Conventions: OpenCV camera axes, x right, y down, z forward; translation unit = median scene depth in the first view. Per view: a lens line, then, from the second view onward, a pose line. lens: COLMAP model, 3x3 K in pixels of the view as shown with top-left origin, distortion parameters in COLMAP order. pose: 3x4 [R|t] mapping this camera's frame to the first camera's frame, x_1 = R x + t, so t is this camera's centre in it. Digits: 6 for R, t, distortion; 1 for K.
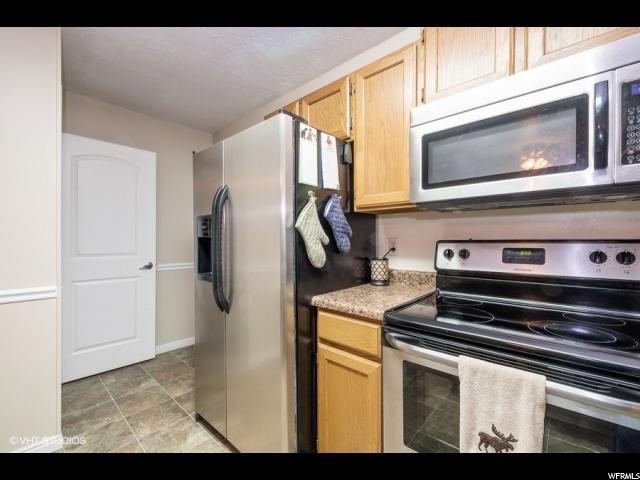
lens RADIAL K [[280.1, 0, 320.7], [0, 280.1, 238.7], [0, 0, 1]] dist [0.001024, -0.000594]
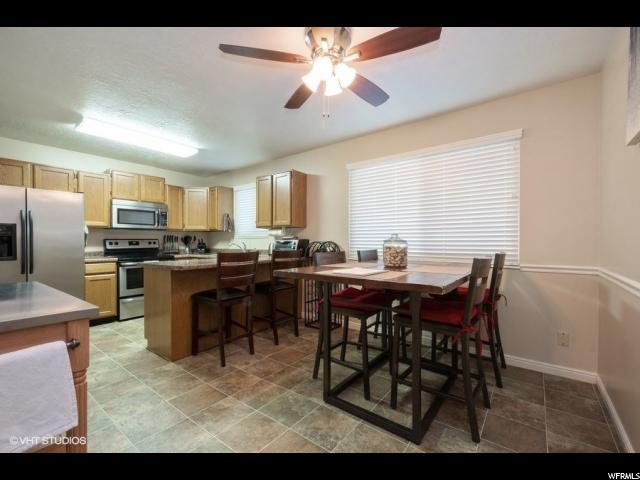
lens RADIAL K [[280.1, 0, 322.2], [0, 280.1, 242.3], [0, 0, 1]] dist [0.001024, -0.000594]
pose [[-0.089689, -0.002600, 0.995966, -3.127398], [0.000561, 0.999996, 0.002661, 0.037999], [-0.995970, 0.000798, -0.089687, -1.125937]]
